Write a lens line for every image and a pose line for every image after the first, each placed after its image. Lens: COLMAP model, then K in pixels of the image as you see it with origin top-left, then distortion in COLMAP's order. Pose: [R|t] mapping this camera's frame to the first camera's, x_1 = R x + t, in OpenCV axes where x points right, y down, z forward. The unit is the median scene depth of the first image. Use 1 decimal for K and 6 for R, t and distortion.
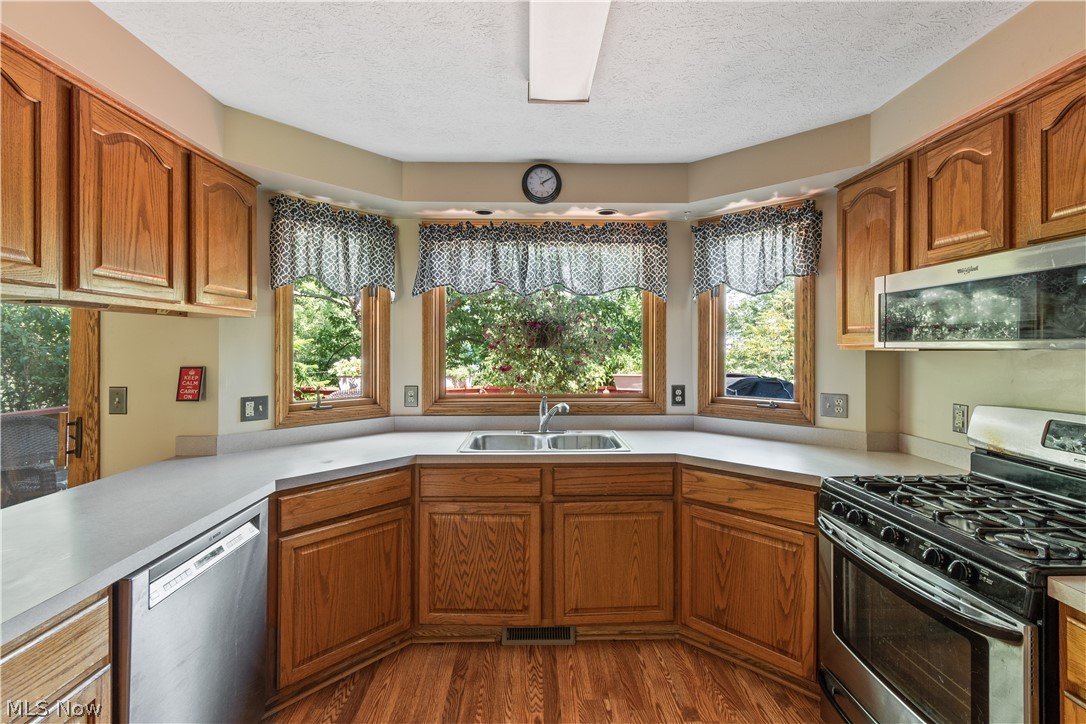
lens RADIAL K [[484.2, 0, 544.9], [0, 484.2, 344.3], [0, 0, 1]] dist [0.001100, -0.000429]
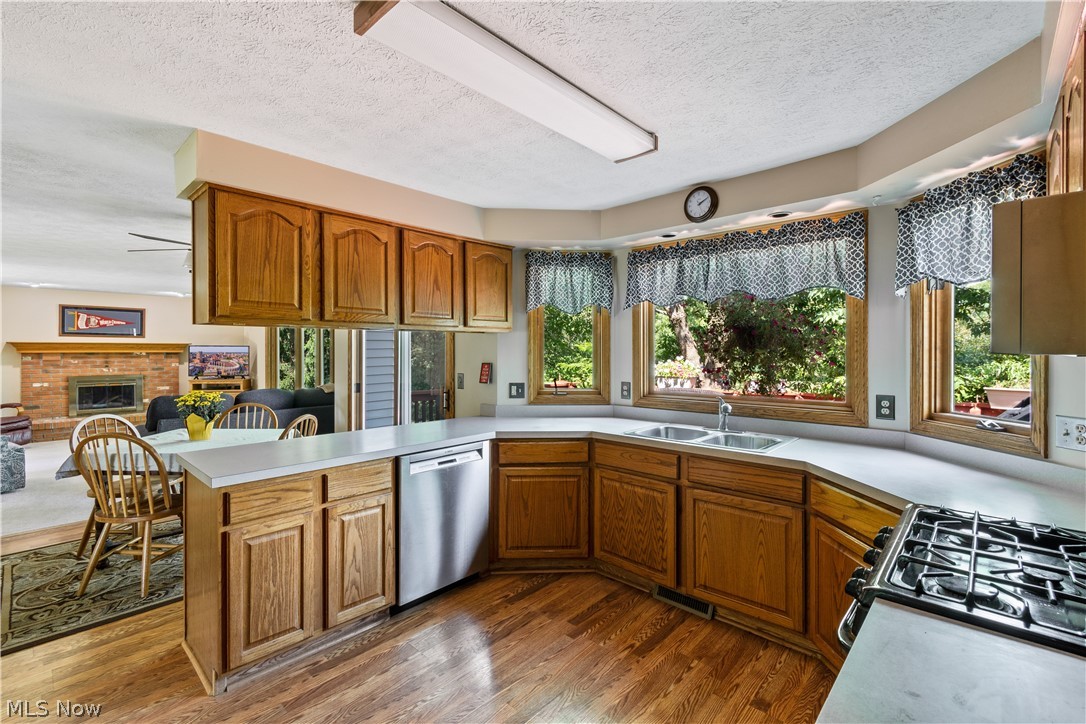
lens RADIAL K [[482.9, 0, 546.0], [0, 482.9, 351.0], [0, 0, 1]] dist [0.001166, -0.000313]
pose [[0.715774, -0.000102, -0.698332, 0.576530], [0.003459, 0.999988, 0.003399, 0.000169], [0.698323, -0.004849, 0.715766, -0.049519]]
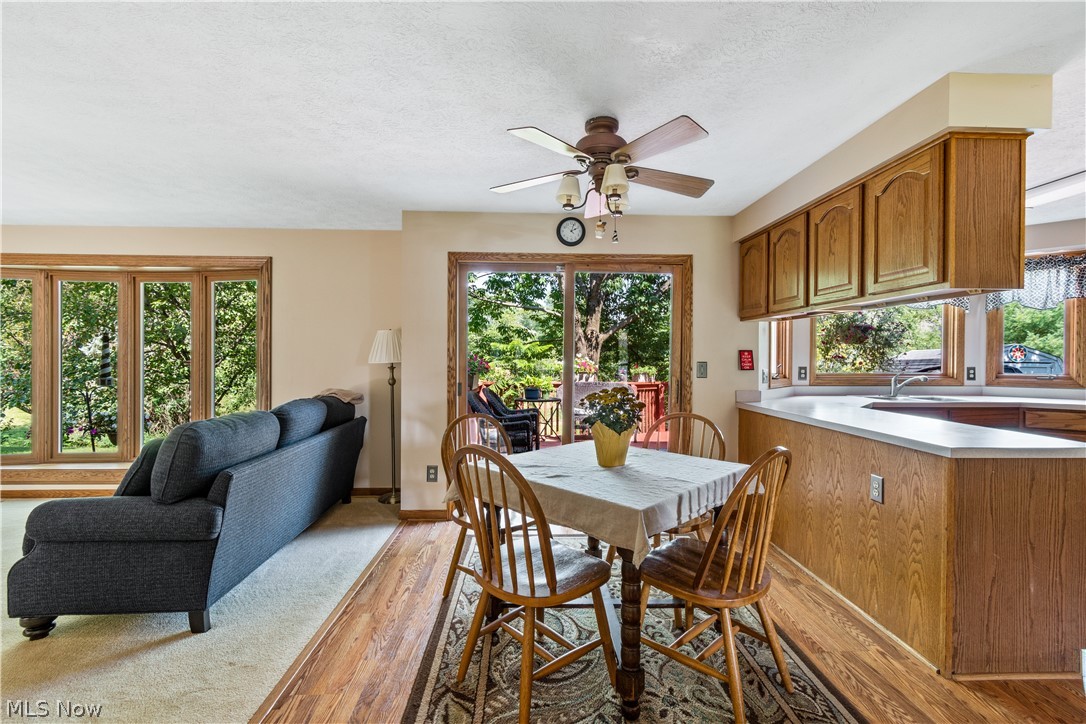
lens RADIAL K [[480.0, 0, 539.4], [0, 480.0, 360.5], [0, 0, 1]] dist [-0.001086, -0.001077]
pose [[0.999990, 0.002528, 0.003649, -1.443222], [-0.002568, 0.999935, 0.011067, 0.065009], [-0.003621, -0.011077, 0.999932, -0.685013]]
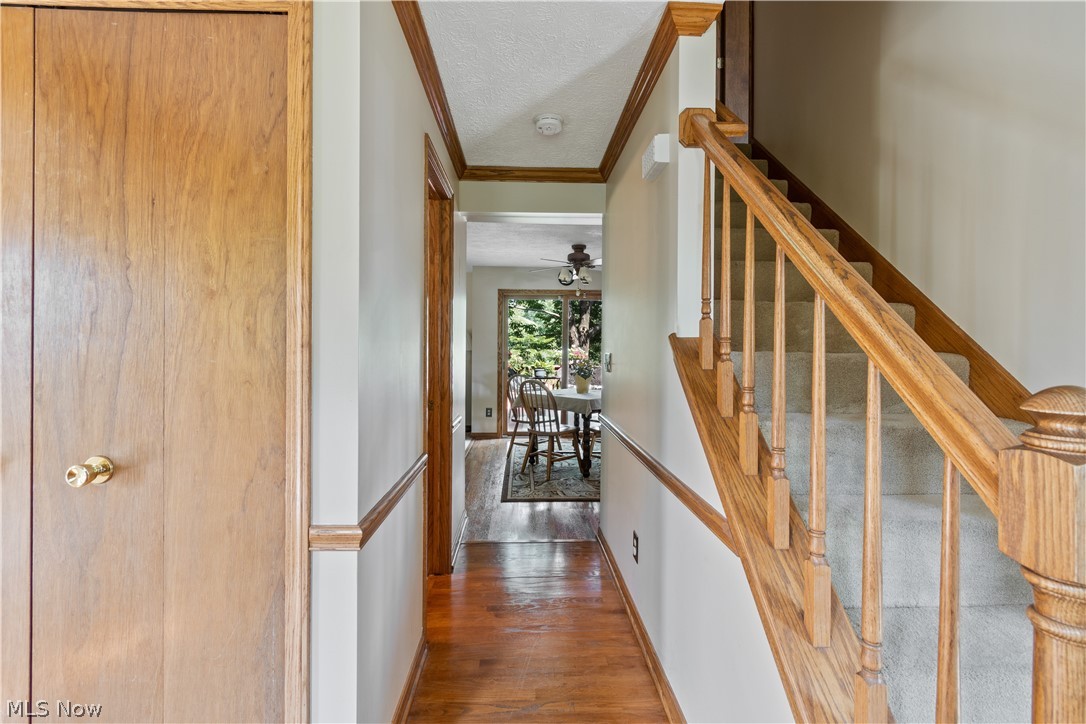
lens RADIAL K [[484.2, 0, 544.9], [0, 484.2, 344.3], [0, 0, 1]] dist [0.001100, -0.000429]
pose [[0.999805, 0.005228, 0.019059, -1.519025], [-0.005193, 0.999985, -0.001892, 0.057067], [-0.019069, 0.001793, 0.999817, -2.036431]]
